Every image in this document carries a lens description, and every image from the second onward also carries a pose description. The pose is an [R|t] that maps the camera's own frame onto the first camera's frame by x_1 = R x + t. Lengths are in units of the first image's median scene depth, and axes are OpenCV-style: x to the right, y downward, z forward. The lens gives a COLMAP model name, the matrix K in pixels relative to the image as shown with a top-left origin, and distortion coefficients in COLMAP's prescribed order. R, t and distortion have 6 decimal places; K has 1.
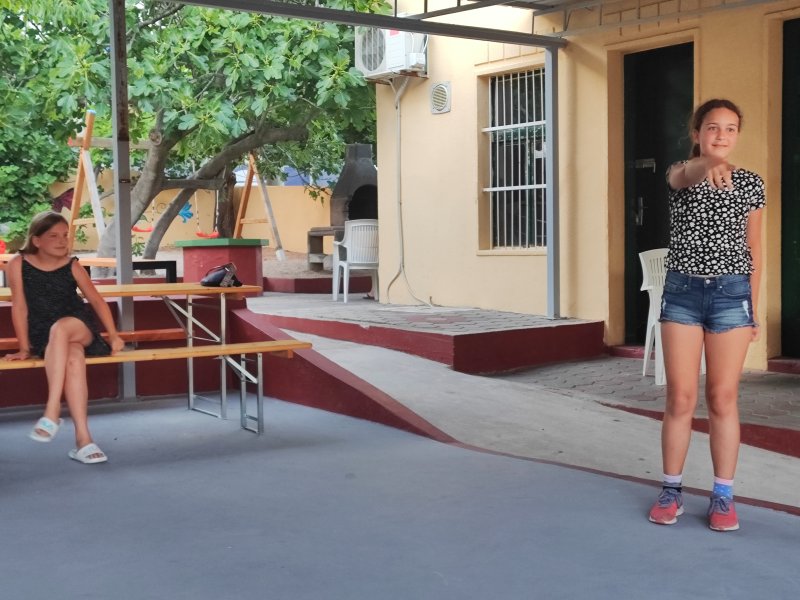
lens RADIAL K [[1104.2, 0, 392.8], [0, 1104.2, 292.8], [0, 0, 1]] dist [0.041006, 0.000000]
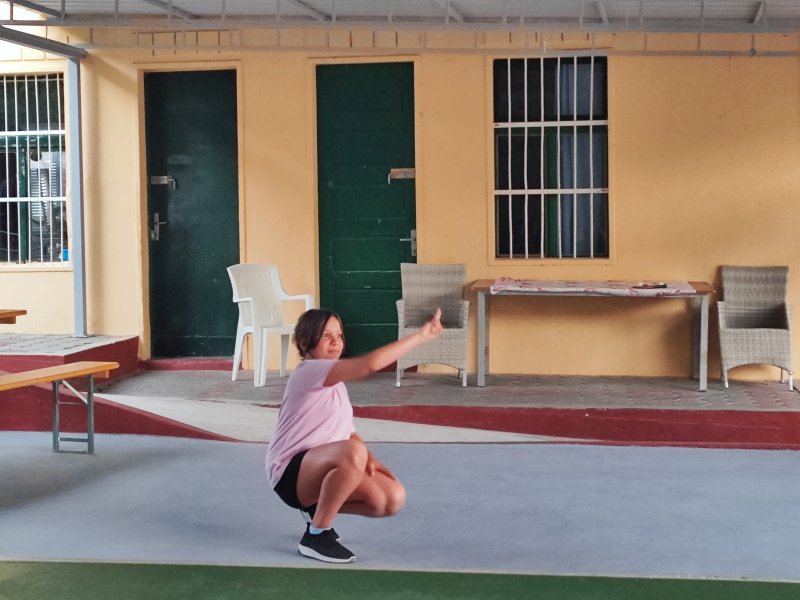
lens RADIAL K [[1471.5, 0, 378.3], [0, 1471.5, 307.2], [0, 0, 1]] dist [-0.050526, 0.000000]
pose [[0.721667, -0.034429, 0.691383, -0.519042], [0.034160, 0.999317, 0.014108, -0.010839], [-0.691397, 0.013437, 0.722350, -0.106405]]
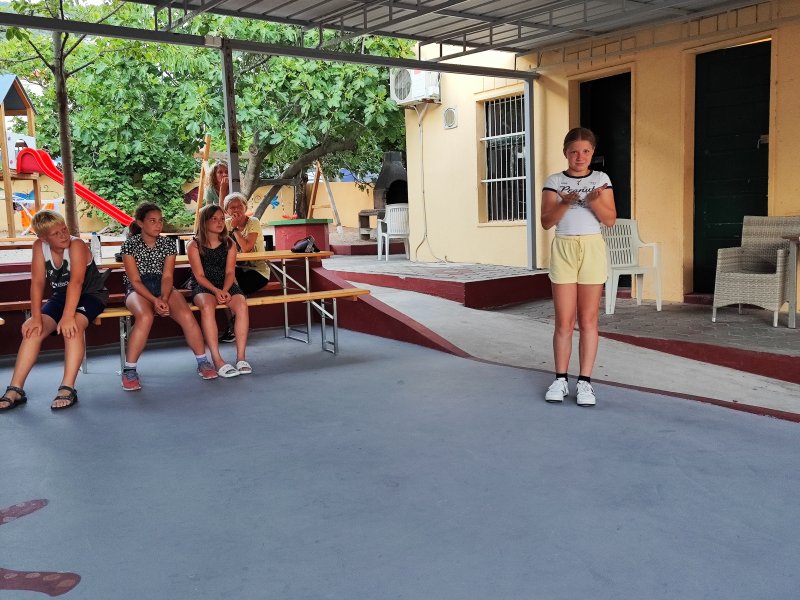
lens RADIAL K [[744.9, 0, 394.9], [0, 744.9, 293.8], [0, 0, 1]] dist [0.049996, 0.000000]
pose [[0.999493, -0.019403, -0.025262, -0.009250], [0.020734, 0.998350, 0.053552, -0.000941], [0.024181, -0.054048, 0.998245, 0.016299]]
